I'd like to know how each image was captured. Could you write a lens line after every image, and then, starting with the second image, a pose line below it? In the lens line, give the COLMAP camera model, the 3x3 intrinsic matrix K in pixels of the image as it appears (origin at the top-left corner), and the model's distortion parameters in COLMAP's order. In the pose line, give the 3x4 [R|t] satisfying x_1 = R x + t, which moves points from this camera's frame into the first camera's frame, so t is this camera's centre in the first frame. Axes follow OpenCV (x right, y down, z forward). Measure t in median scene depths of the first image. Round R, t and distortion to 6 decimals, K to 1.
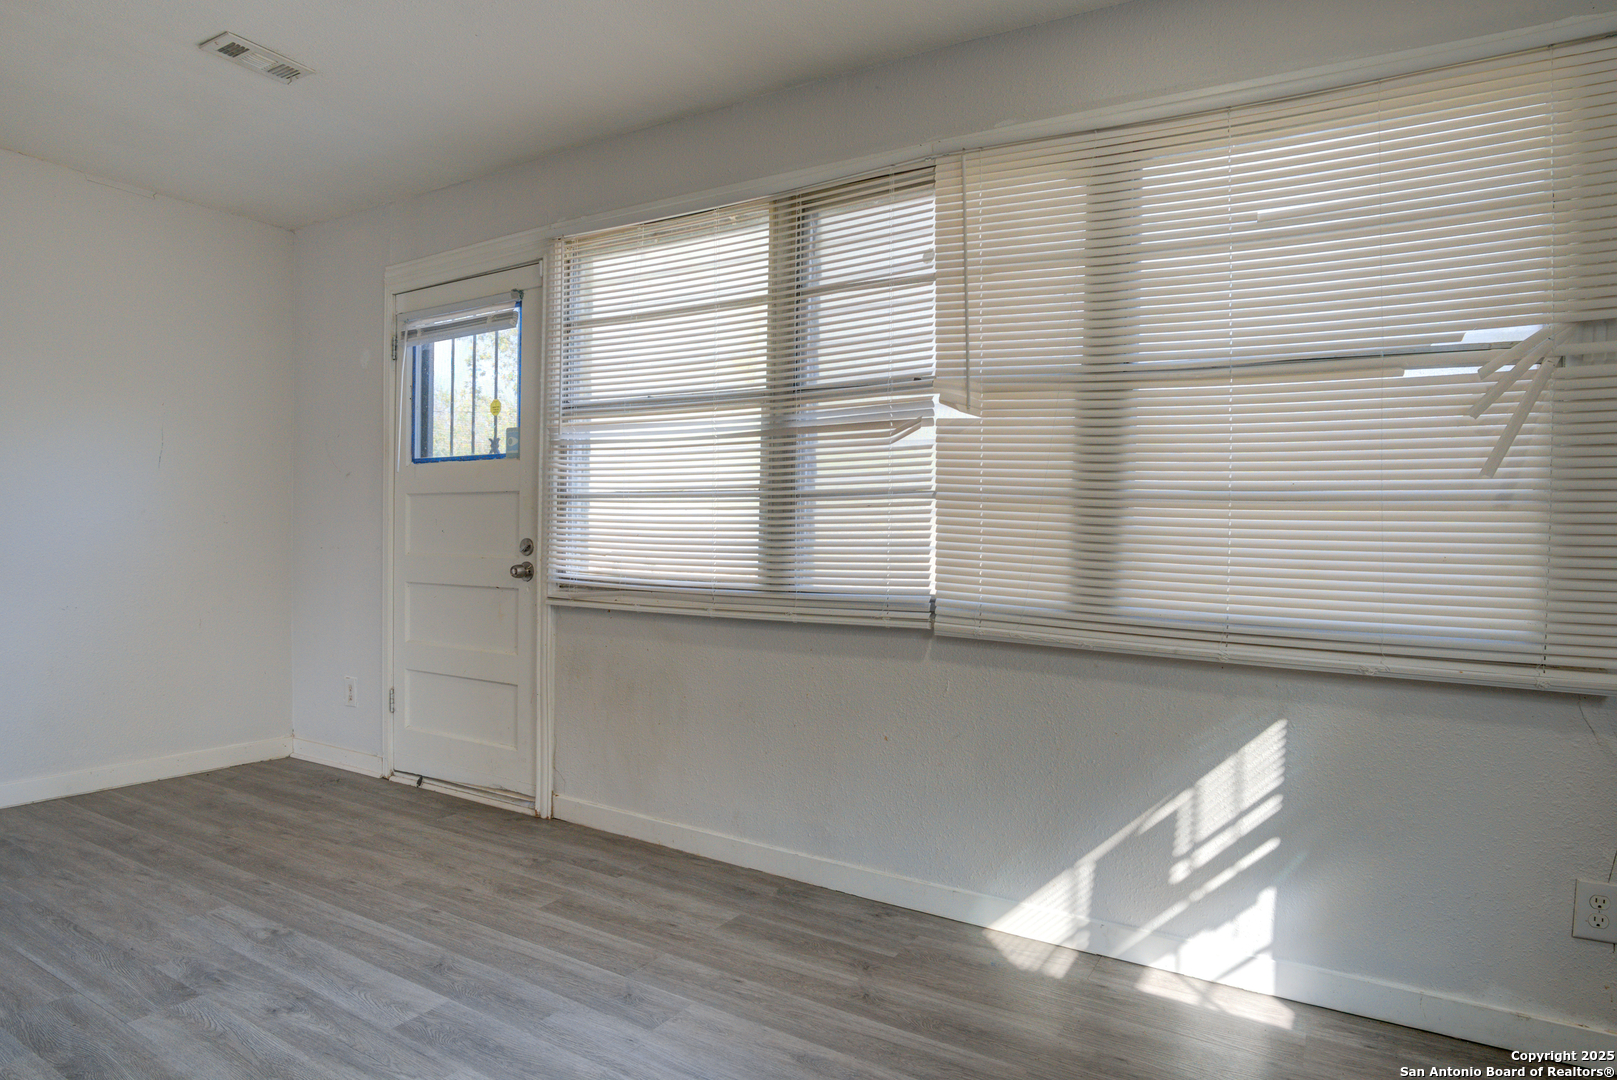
lens RADIAL K [[902.4, 0, 785.3], [0, 902.4, 592.6], [0, 0, 1]] dist [-0.045807, 0.001081]
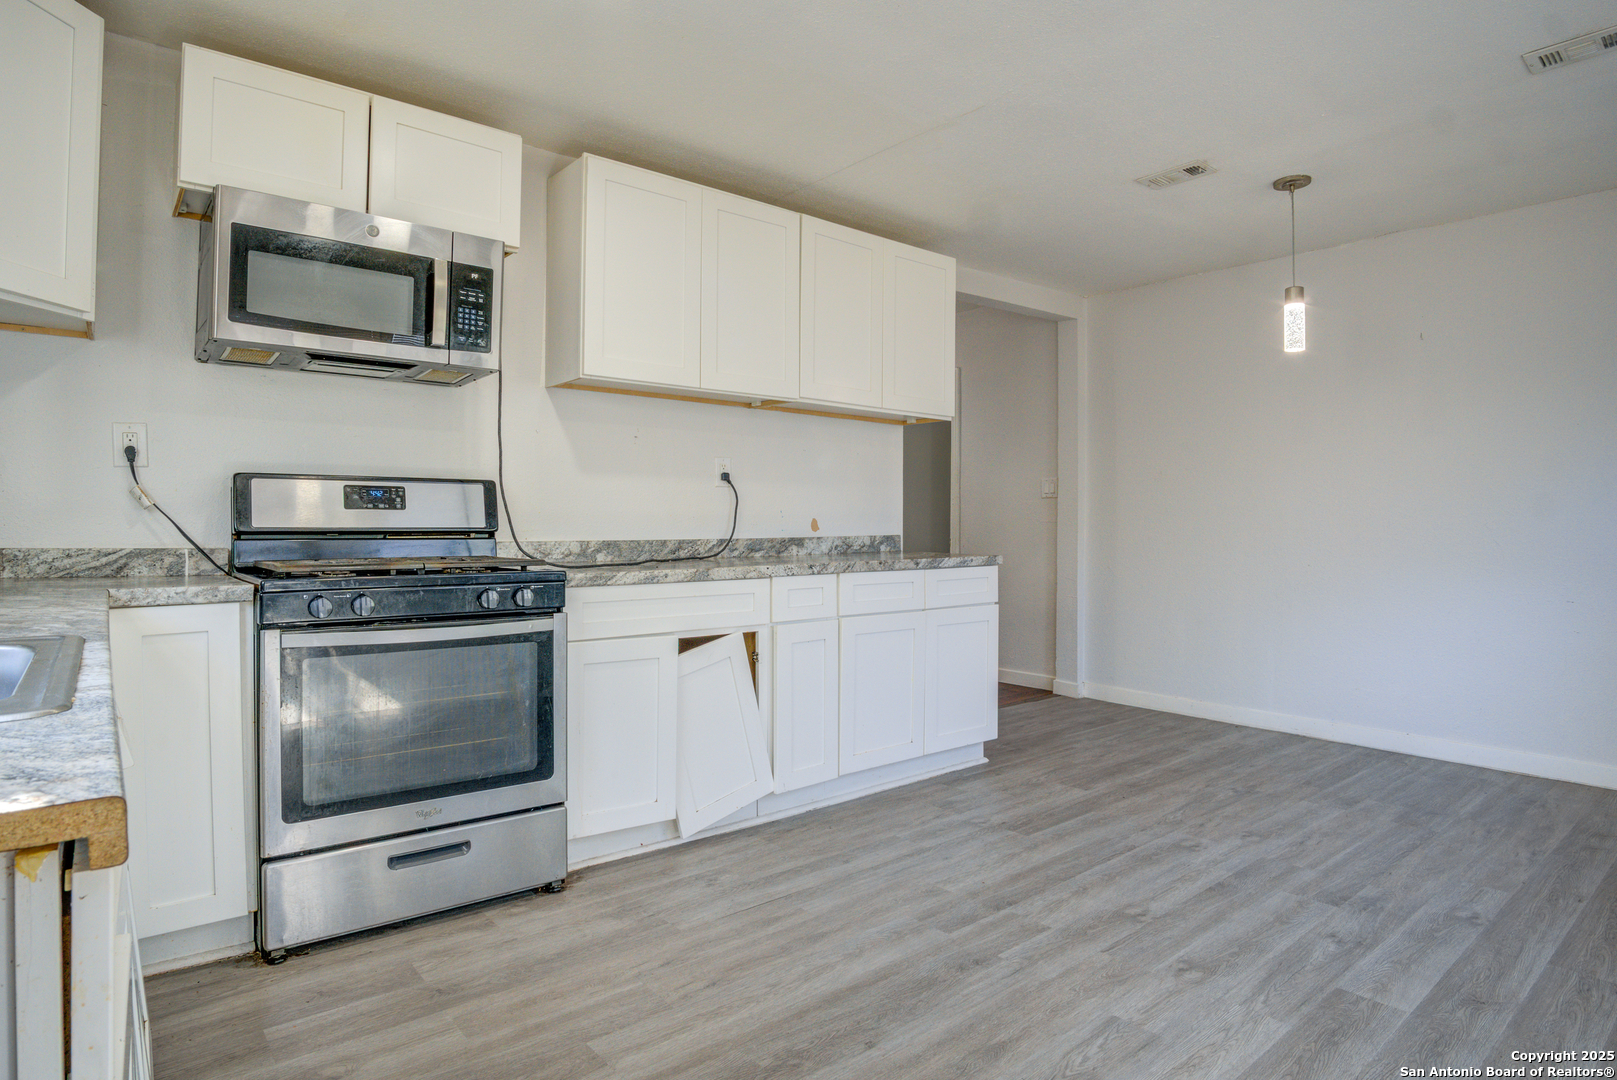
lens RADIAL K [[898.1, 0, 814.4], [0, 898.1, 530.7], [0, 0, 1]] dist [-0.043833, 0.001711]
pose [[-0.328915, -0.018960, -0.944169, 0.544596], [-0.064820, 0.997894, 0.002542, -0.011076], [0.942132, 0.062037, -0.329451, 0.515858]]
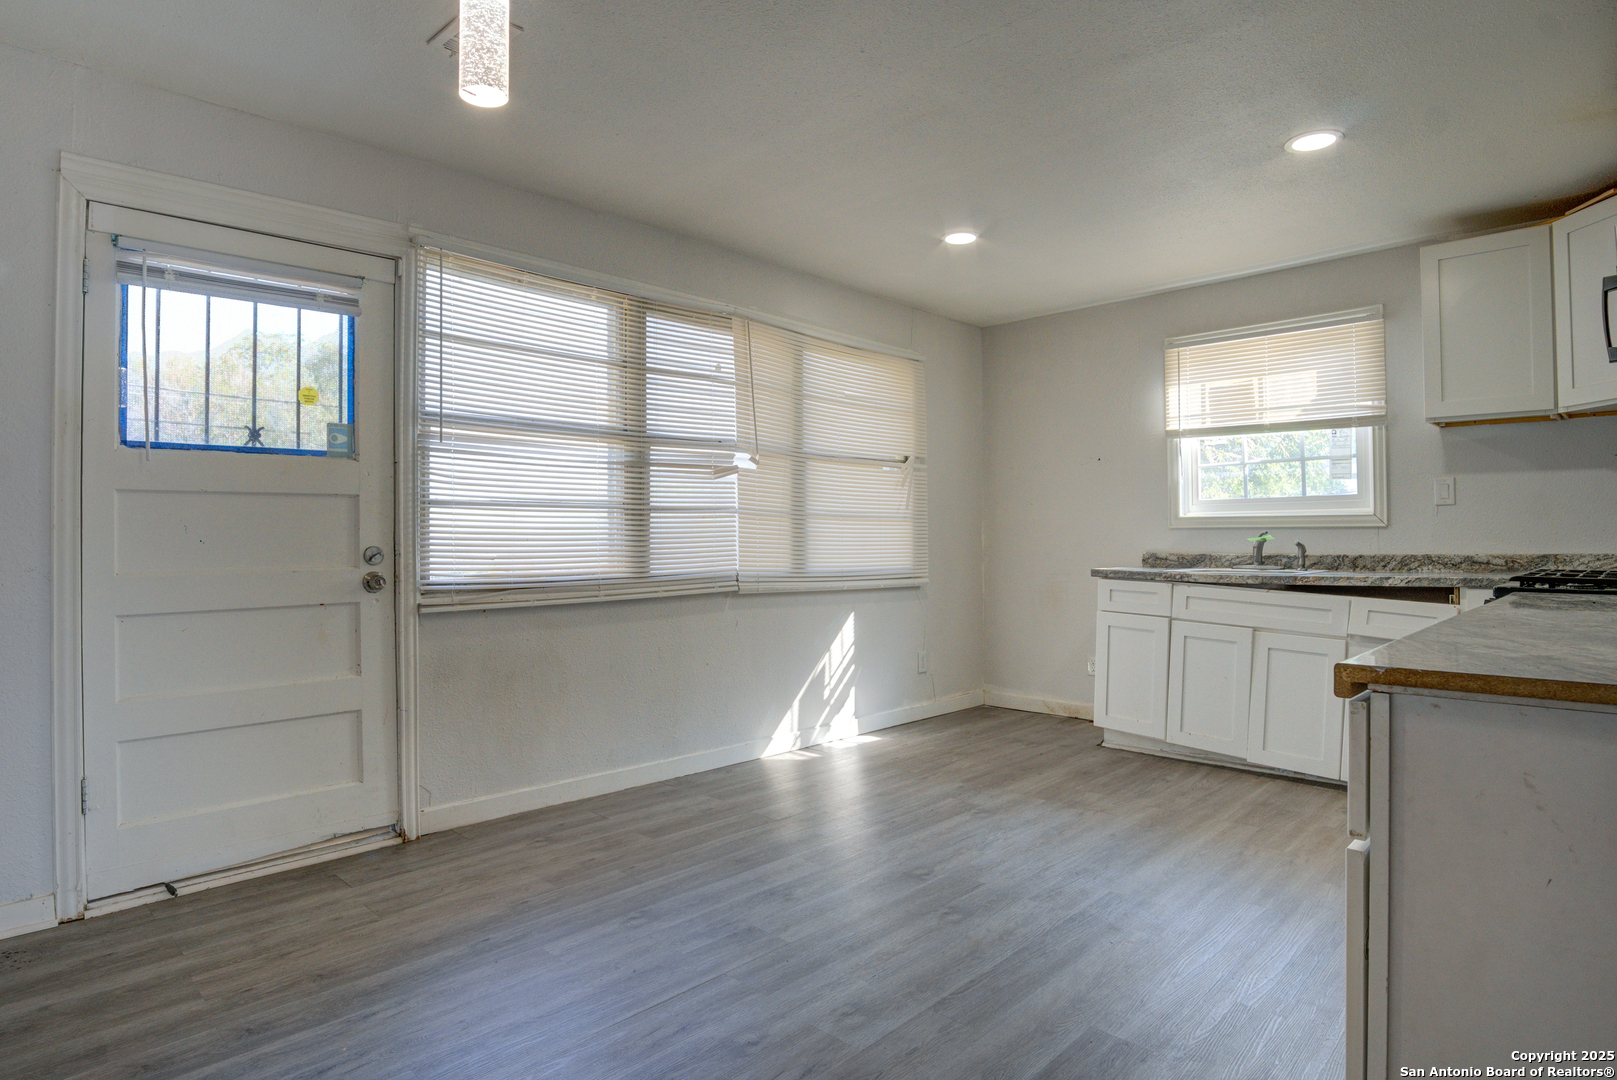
lens RADIAL K [[898.1, 0, 814.4], [0, 898.1, 530.7], [0, 0, 1]] dist [-0.043833, 0.001711]
pose [[0.221567, -0.016458, 0.975006, -1.380563], [0.065962, 0.997820, 0.001853, -0.062031], [-0.972912, 0.063903, 0.222169, 0.456778]]
